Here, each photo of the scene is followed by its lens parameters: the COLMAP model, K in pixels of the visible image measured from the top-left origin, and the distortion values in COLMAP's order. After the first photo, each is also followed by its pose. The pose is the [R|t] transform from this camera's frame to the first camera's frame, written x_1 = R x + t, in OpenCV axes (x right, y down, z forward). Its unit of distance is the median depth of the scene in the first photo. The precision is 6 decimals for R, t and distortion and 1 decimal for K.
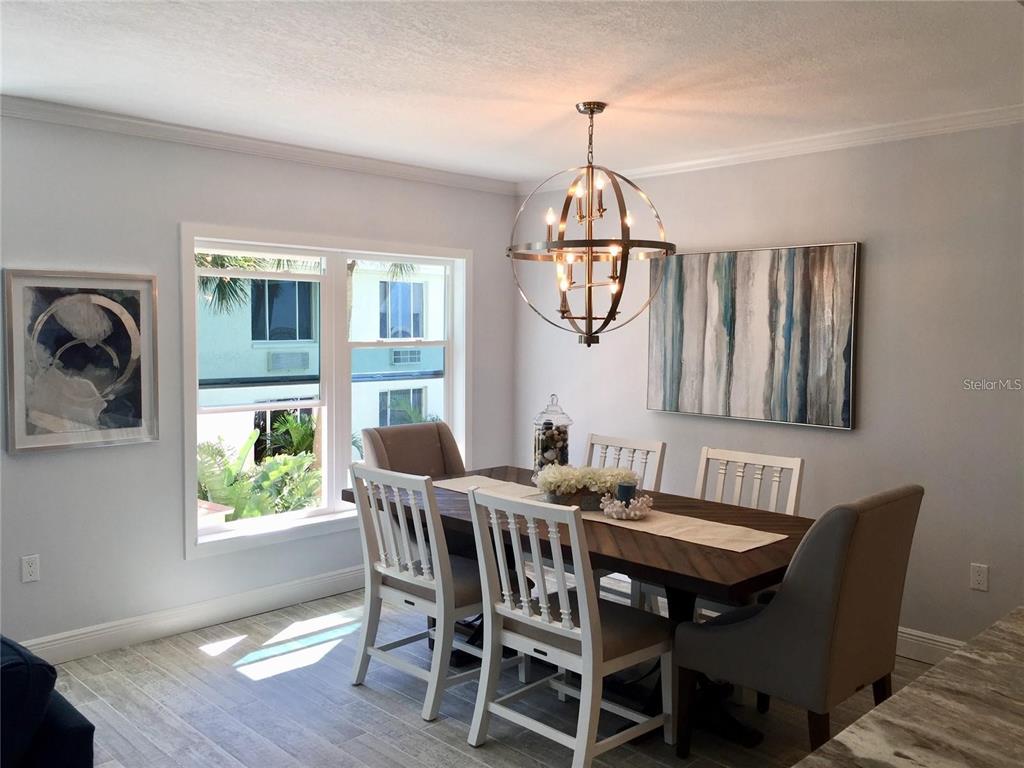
lens RADIAL K [[877.2, 0, 515.9], [0, 877.2, 370.9], [0, 0, 1]] dist [0.070429, -0.092451]
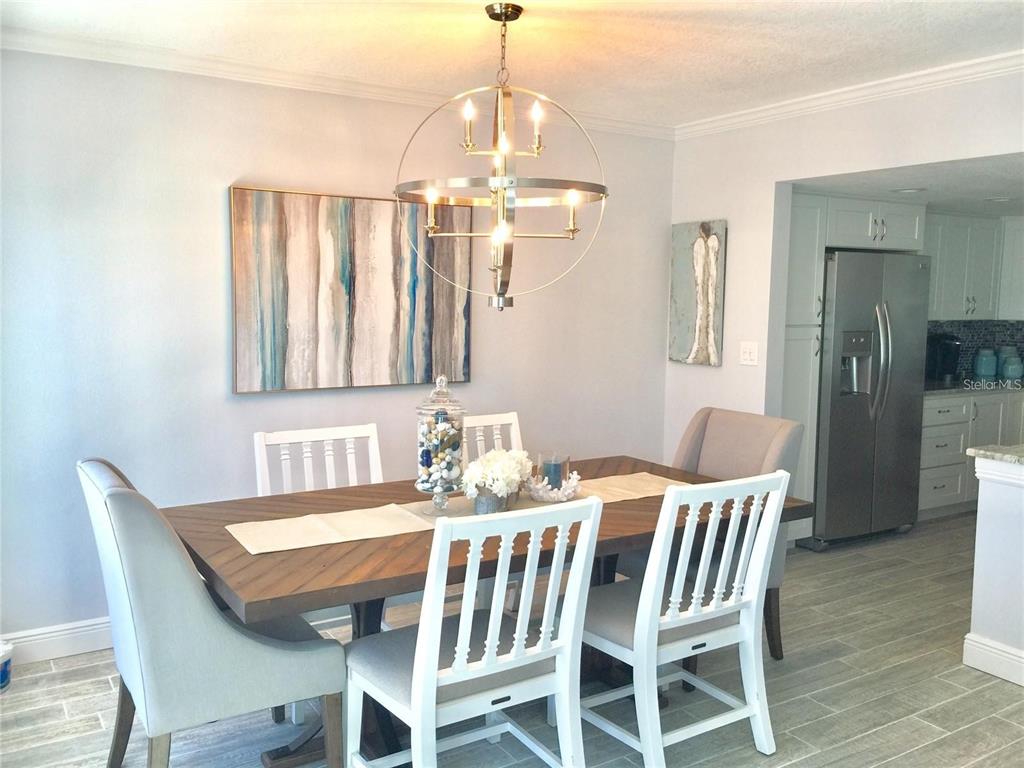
lens RADIAL K [[877.2, 0, 508.8], [0, 877.2, 378.0], [0, 0, 1]] dist [0.070429, -0.092451]
pose [[0.221021, -0.101939, 0.969927, -0.674102], [0.041029, 0.994614, 0.095184, -0.040120], [-0.974406, 0.018758, 0.224013, 0.759002]]
